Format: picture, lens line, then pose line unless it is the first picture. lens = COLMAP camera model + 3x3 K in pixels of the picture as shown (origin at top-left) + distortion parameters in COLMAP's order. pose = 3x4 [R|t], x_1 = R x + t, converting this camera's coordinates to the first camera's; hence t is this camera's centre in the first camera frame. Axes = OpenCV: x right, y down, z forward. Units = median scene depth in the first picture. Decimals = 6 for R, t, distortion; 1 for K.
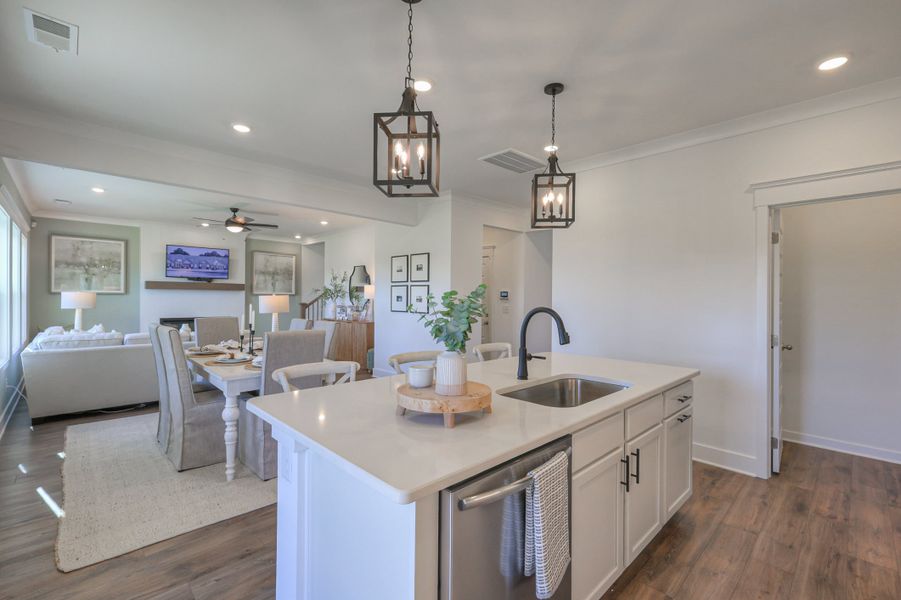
lens RADIAL K [[397.3, 0, 452.8], [0, 397.3, 299.6], [0, 0, 1]] dist [-0.001196, 0.000721]
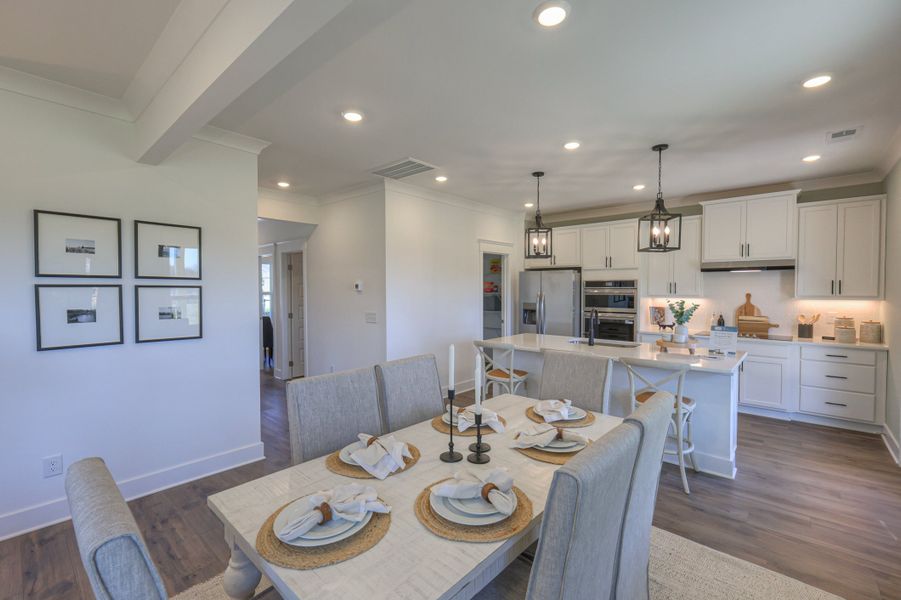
lens RADIAL K [[390.2, 0, 451.2], [0, 390.2, 298.6], [0, 0, 1]] dist [-0.000561, 0.000018]
pose [[-0.070194, -0.032187, 0.997014, -0.532744], [0.007293, 0.999436, 0.032778, -0.029323], [-0.997507, 0.009572, -0.069920, 0.586785]]
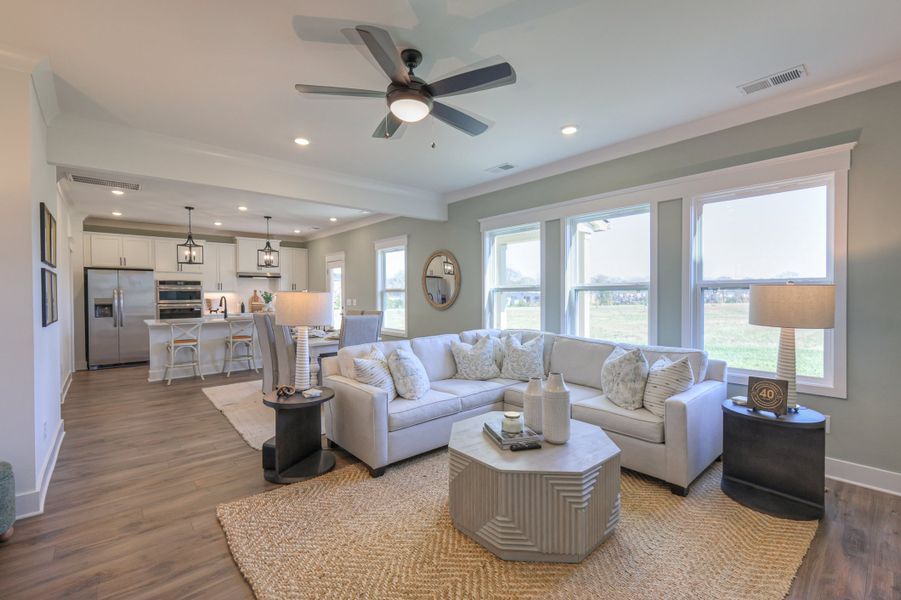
lens RADIAL K [[390.8, 0, 451.5], [0, 390.8, 296.6], [0, 0, 1]] dist [-0.000234, -0.000307]
pose [[-0.998647, -0.003752, 0.051862, -0.594148], [-0.002901, 0.999860, 0.016473, -0.011260], [-0.051917, 0.016300, -0.998518, 1.330672]]
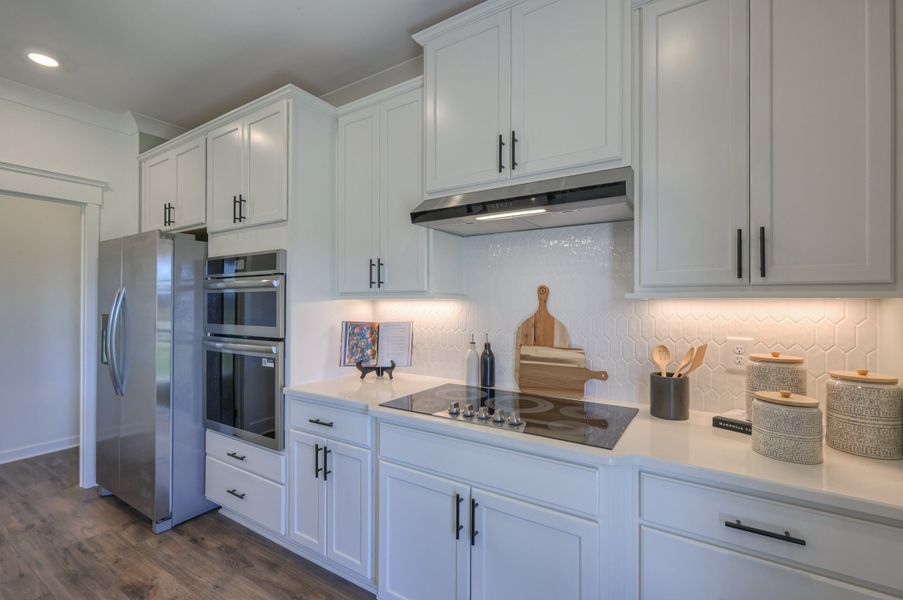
lens RADIAL K [[398.2, 0, 453.8], [0, 398.2, 299.6], [0, 0, 1]] dist [-0.001196, 0.000721]
pose [[-0.227348, -0.002793, 0.973810, -0.081511], [0.002530, 0.999991, 0.003459, -0.001343], [-0.973810, 0.003250, -0.227339, 0.081788]]
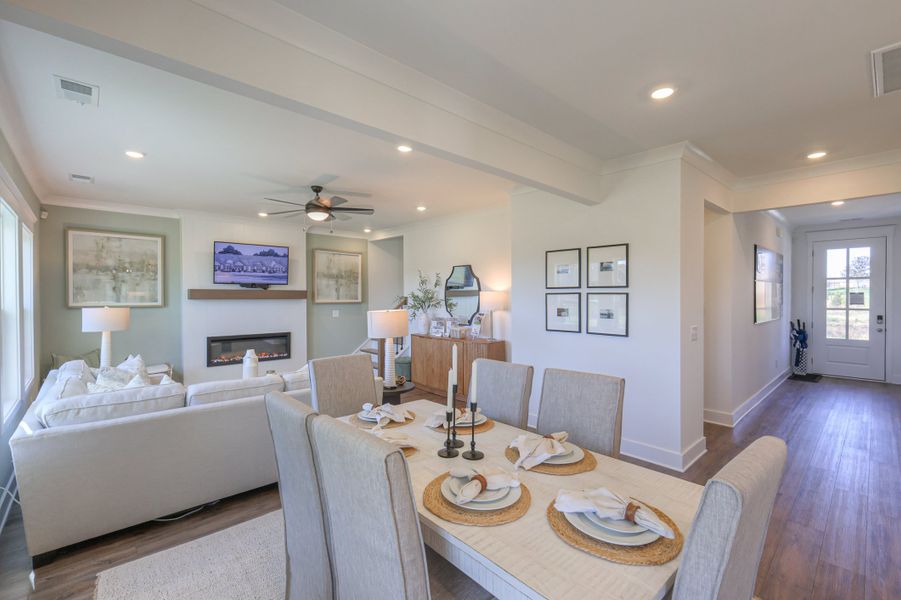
lens RADIAL K [[397.3, 0, 452.8], [0, 397.3, 299.6], [0, 0, 1]] dist [-0.001196, 0.000721]
pose [[0.999593, -0.011414, -0.026162, -0.282528], [0.011466, 0.999933, 0.001838, -0.025551], [0.026139, -0.002137, 0.999656, 0.285821]]
